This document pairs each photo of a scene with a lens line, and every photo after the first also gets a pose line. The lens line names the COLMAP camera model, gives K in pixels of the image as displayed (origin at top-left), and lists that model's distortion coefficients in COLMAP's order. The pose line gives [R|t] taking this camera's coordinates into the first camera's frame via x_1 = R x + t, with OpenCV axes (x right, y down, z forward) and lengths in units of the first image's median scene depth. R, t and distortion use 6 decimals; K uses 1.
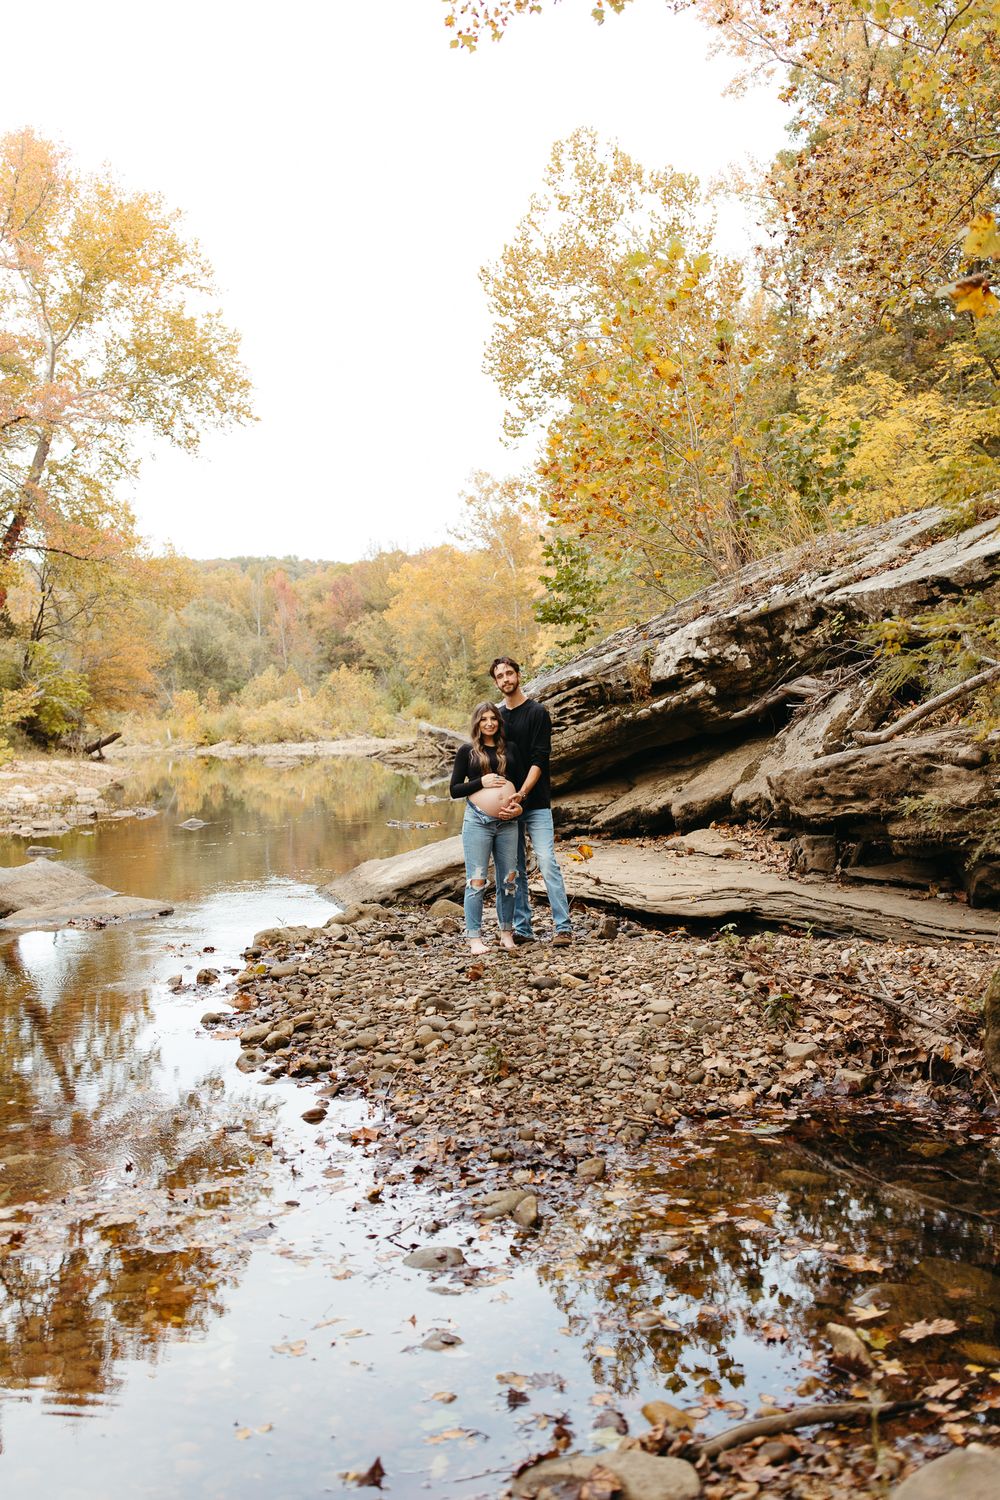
lens RADIAL K [[1429.8, 0, 498.3], [0, 1429.8, 745.6], [0, 0, 1]] dist [0.011664, -0.010227]
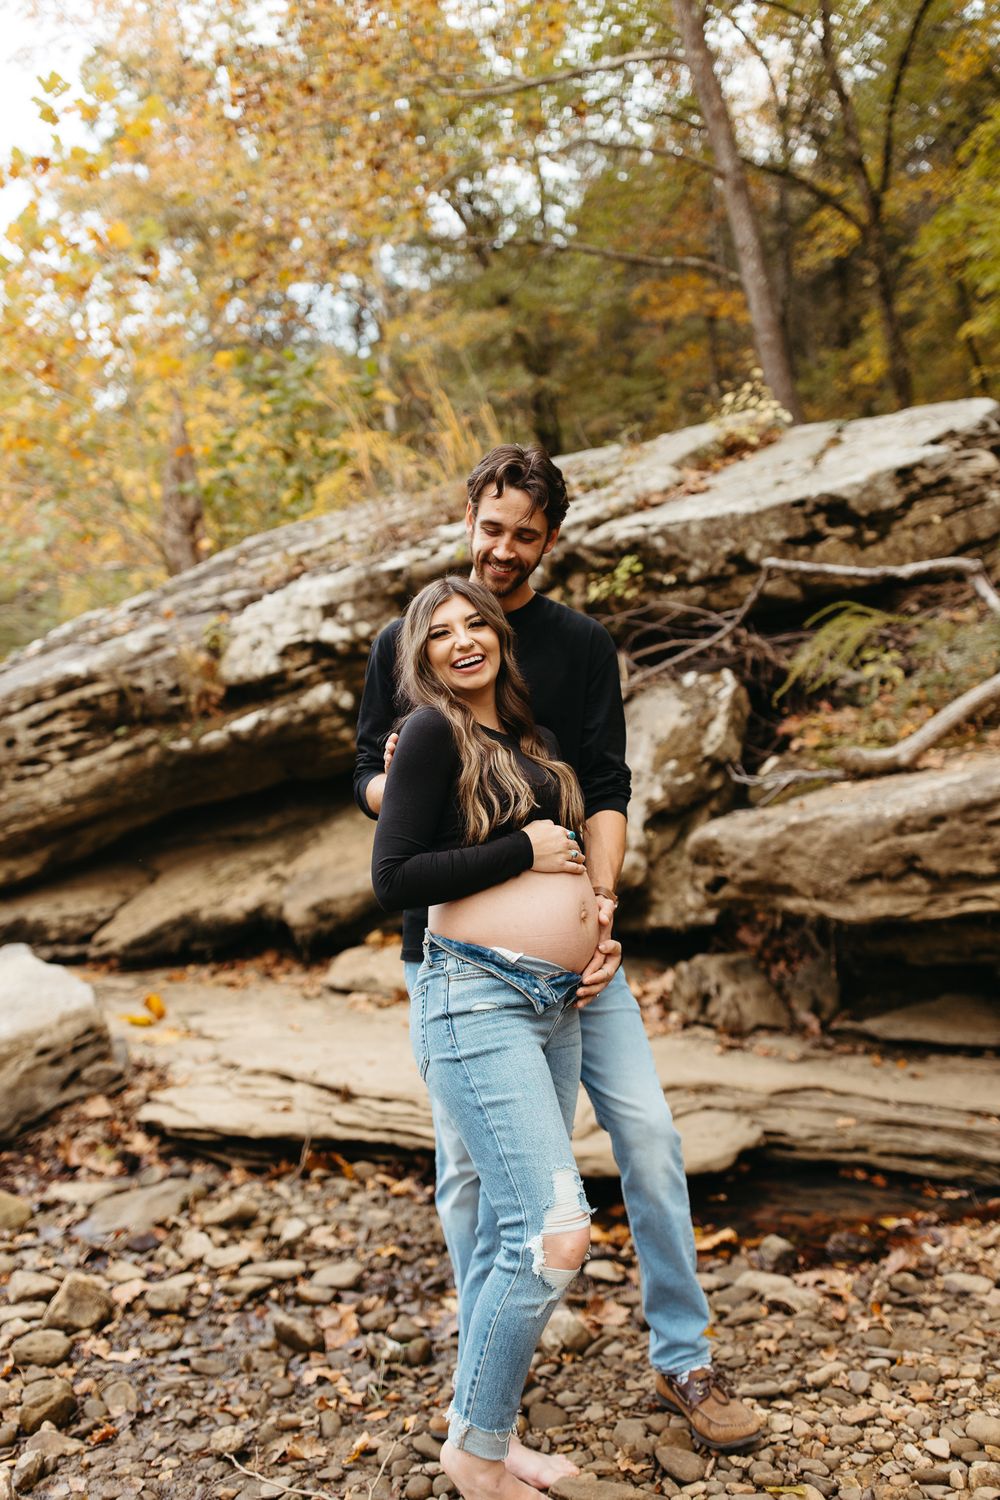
lens RADIAL K [[1425.0, 0, 495.6], [0, 1425.0, 760.6], [0, 0, 1]] dist [0.000759, -0.002165]
pose [[0.855893, 0.012063, 0.517013, -0.092686], [0.014138, 0.998808, -0.046709, 0.012842], [-0.516960, 0.047288, 0.854702, 0.489930]]
